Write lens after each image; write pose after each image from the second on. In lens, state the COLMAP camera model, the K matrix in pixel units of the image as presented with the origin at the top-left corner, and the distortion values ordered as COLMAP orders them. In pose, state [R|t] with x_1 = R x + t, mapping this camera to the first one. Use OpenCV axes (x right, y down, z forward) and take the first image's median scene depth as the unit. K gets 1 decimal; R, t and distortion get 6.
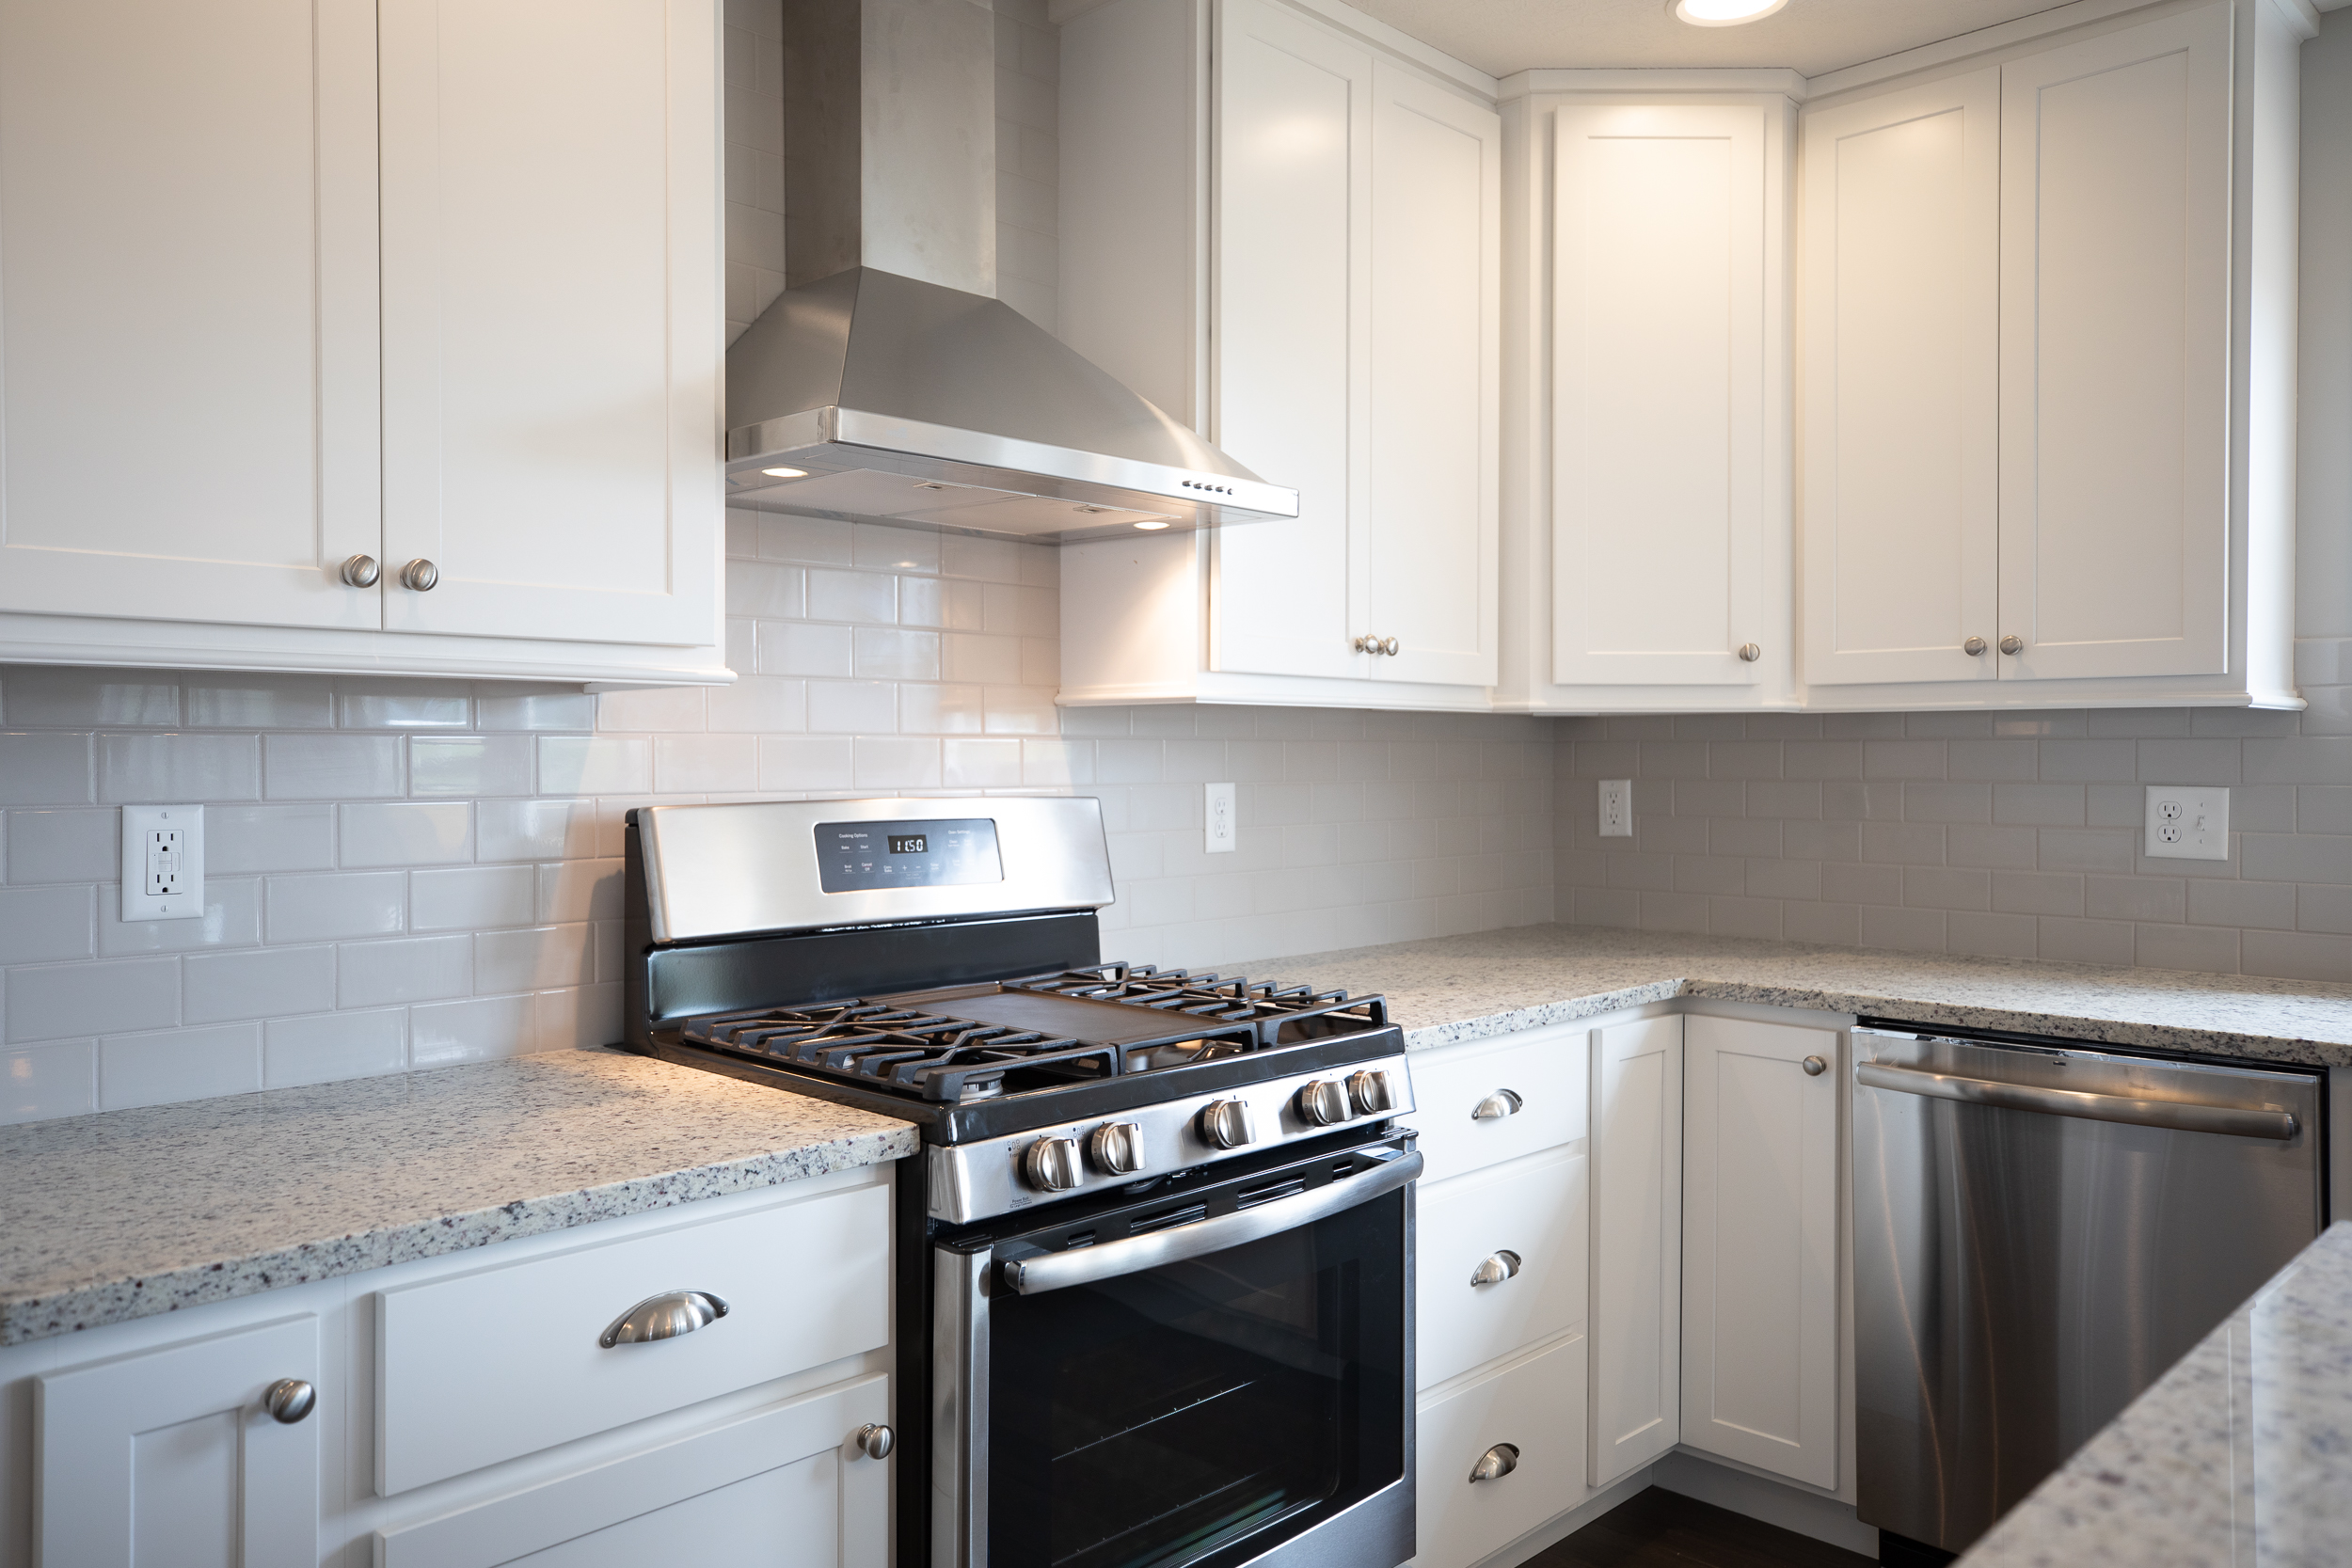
lens RADIAL K [[1699.3, 0, 1162.2], [0, 1699.3, 777.5], [0, 0, 1]] dist [0.026850, -0.002891]
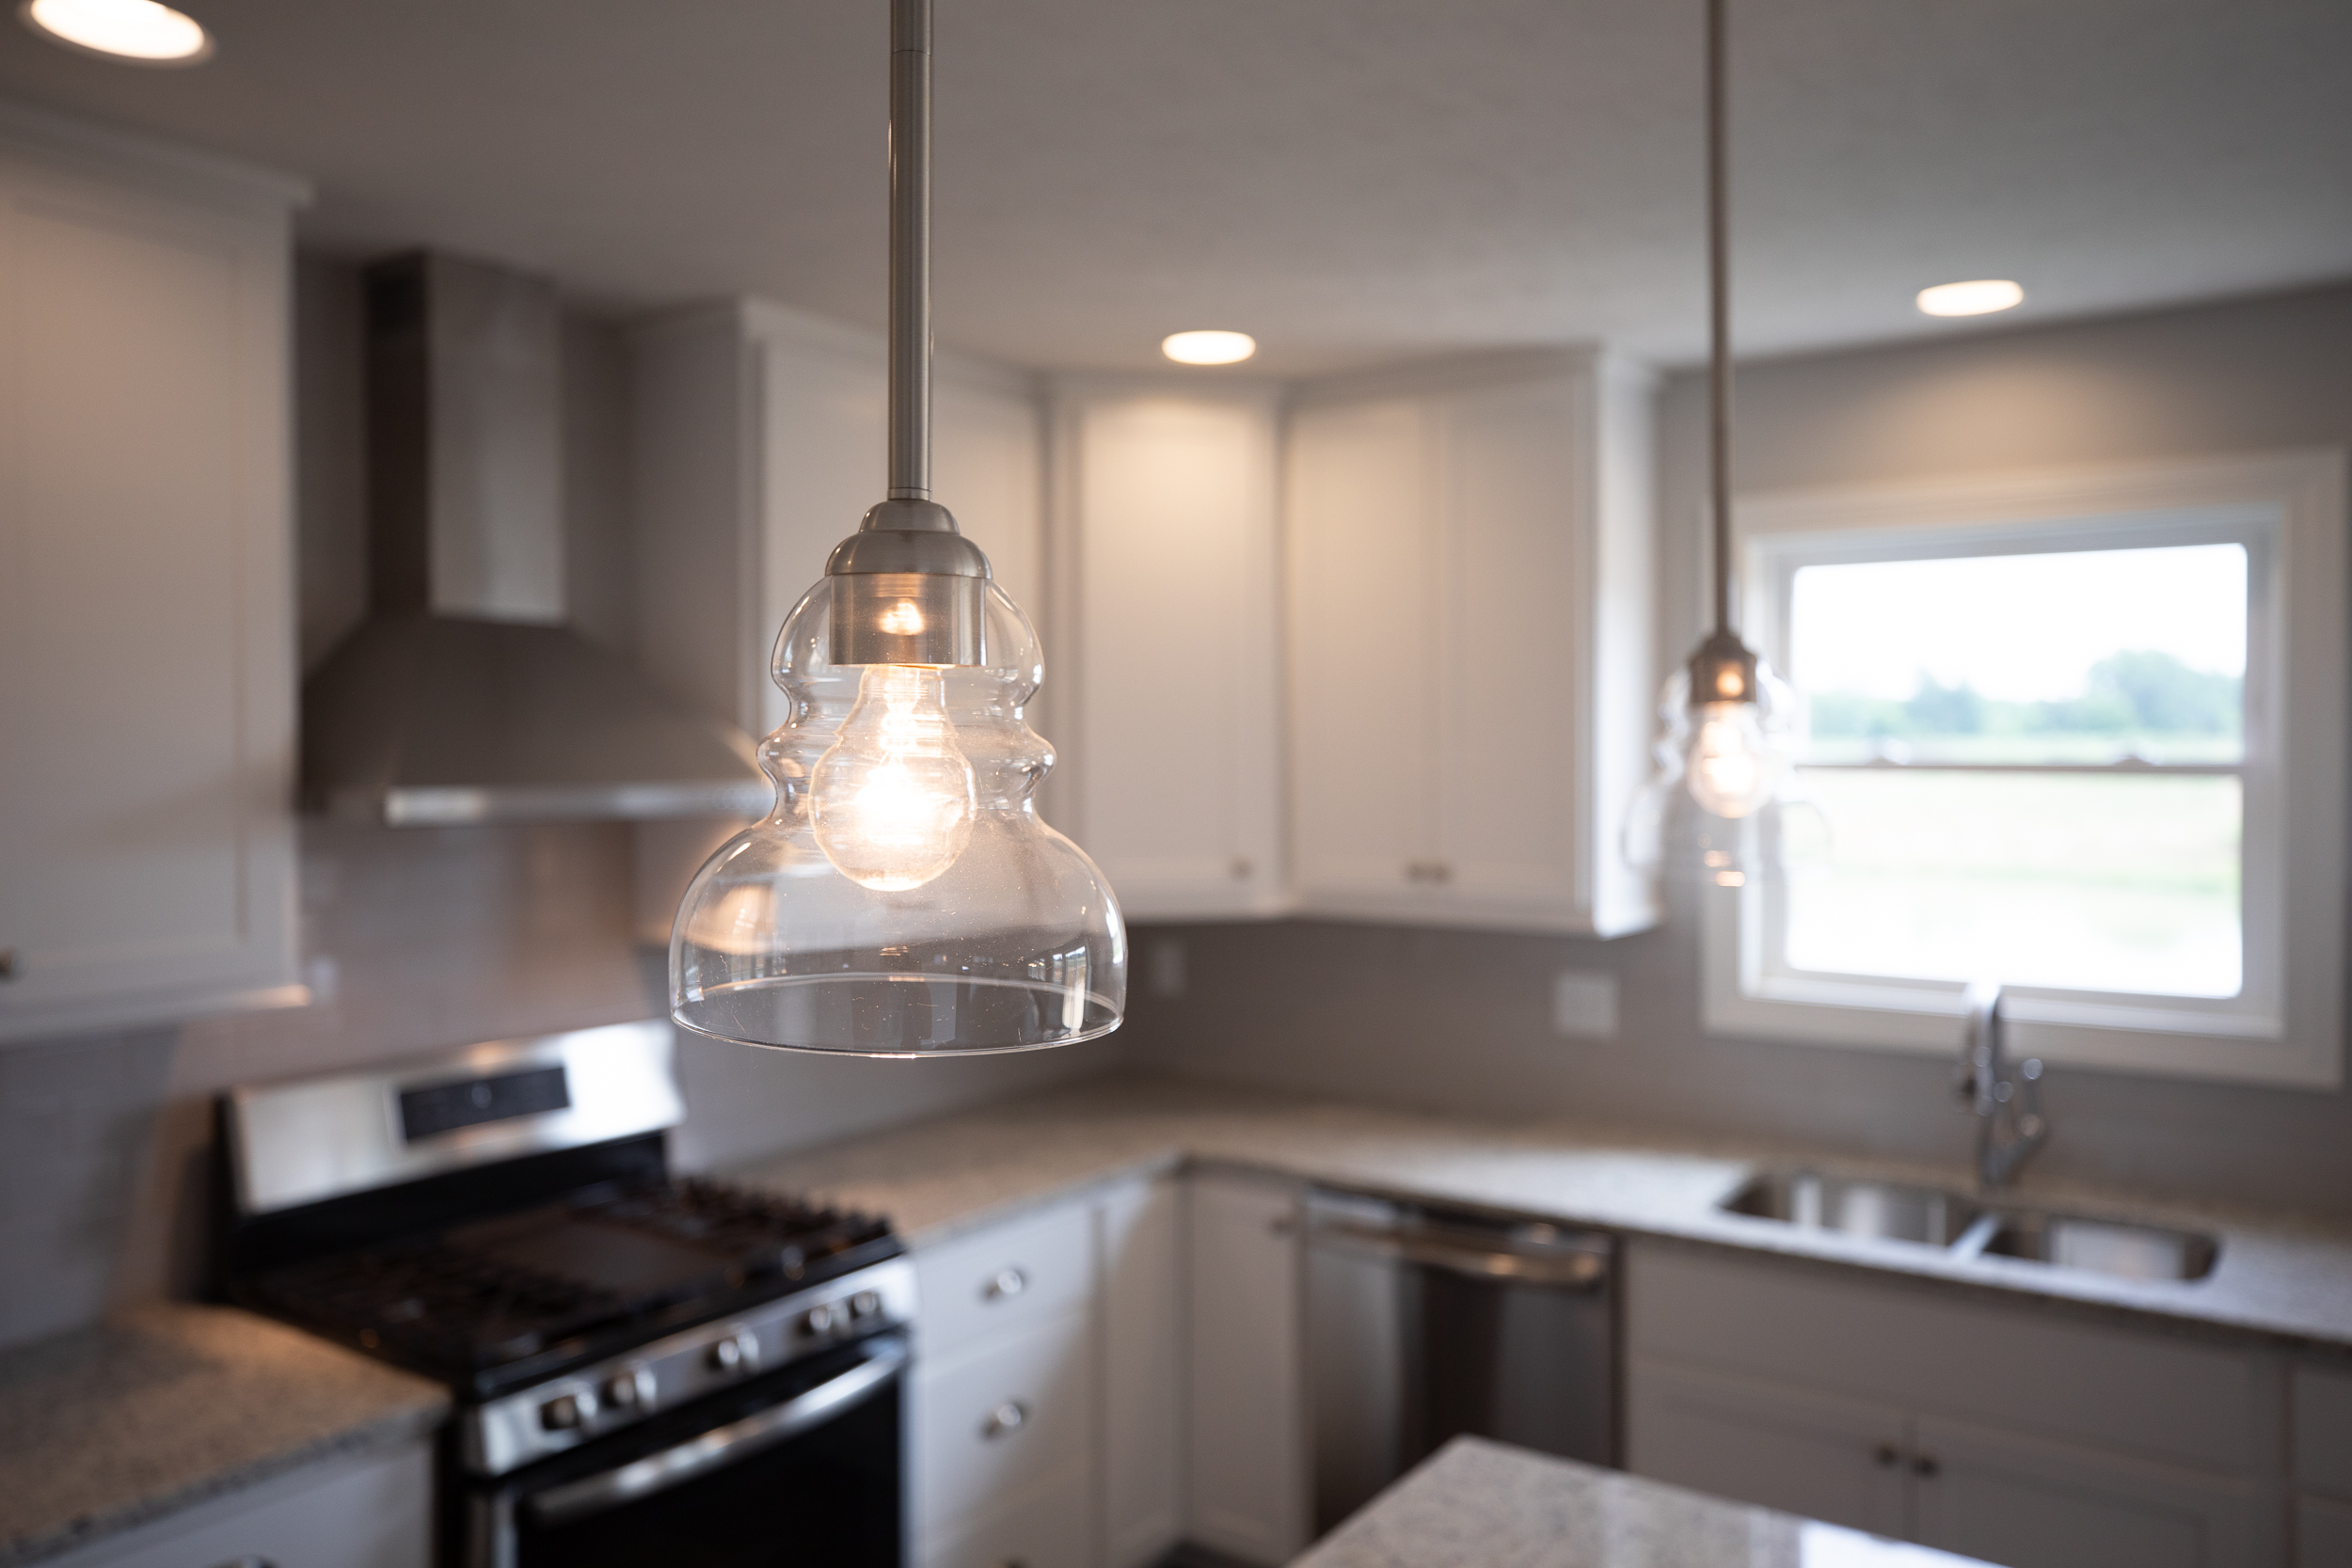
lens RADIAL K [[1699.3, 0, 1137.9], [0, 1699.3, 786.8], [0, 0, 1]] dist [0.026850, -0.002891]
pose [[0.989368, -0.002111, 0.145417, 0.126251], [0.000564, 0.999943, 0.010678, -0.186156], [-0.145432, -0.010483, 0.989313, -0.218880]]
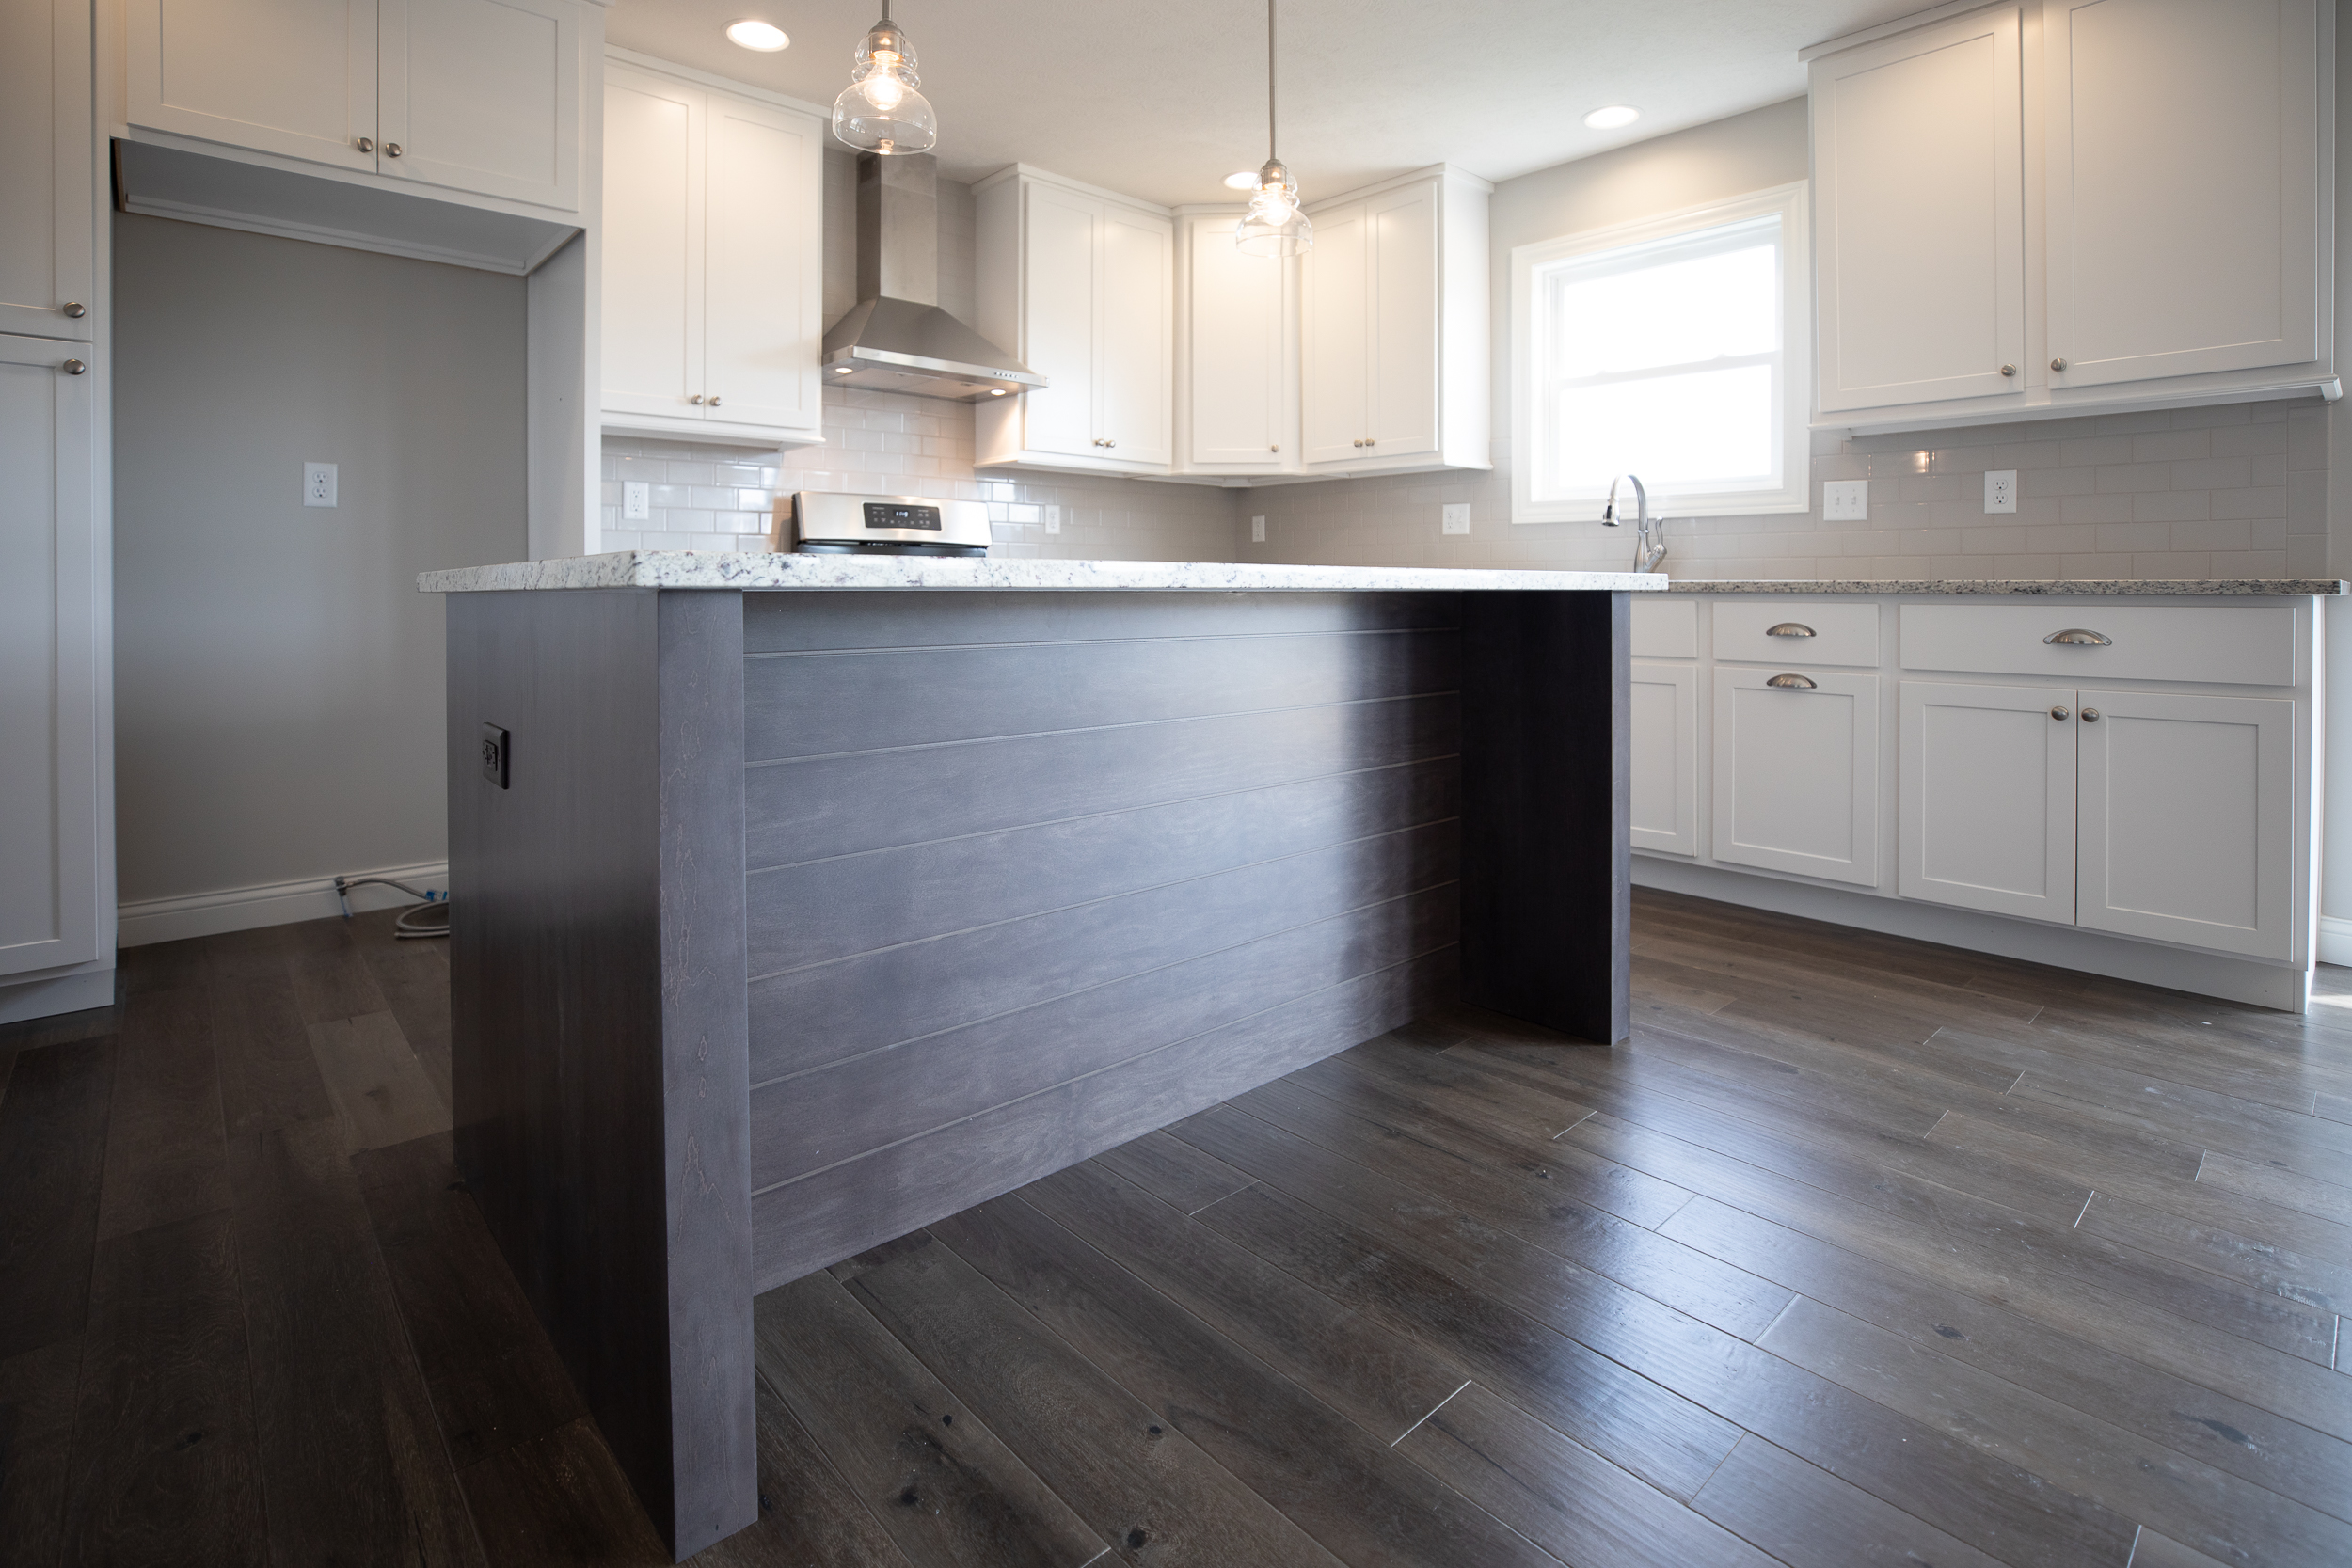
lens RADIAL K [[1114.0, 0, 1161.7], [0, 1114.0, 607.2], [0, 0, 1]] dist [-0.035694, 0.002656]
pose [[0.997925, 0.002530, -0.064341, 0.371901], [-0.002367, 0.999994, 0.002608, 0.183235], [0.064347, -0.002450, 0.997925, -0.704503]]
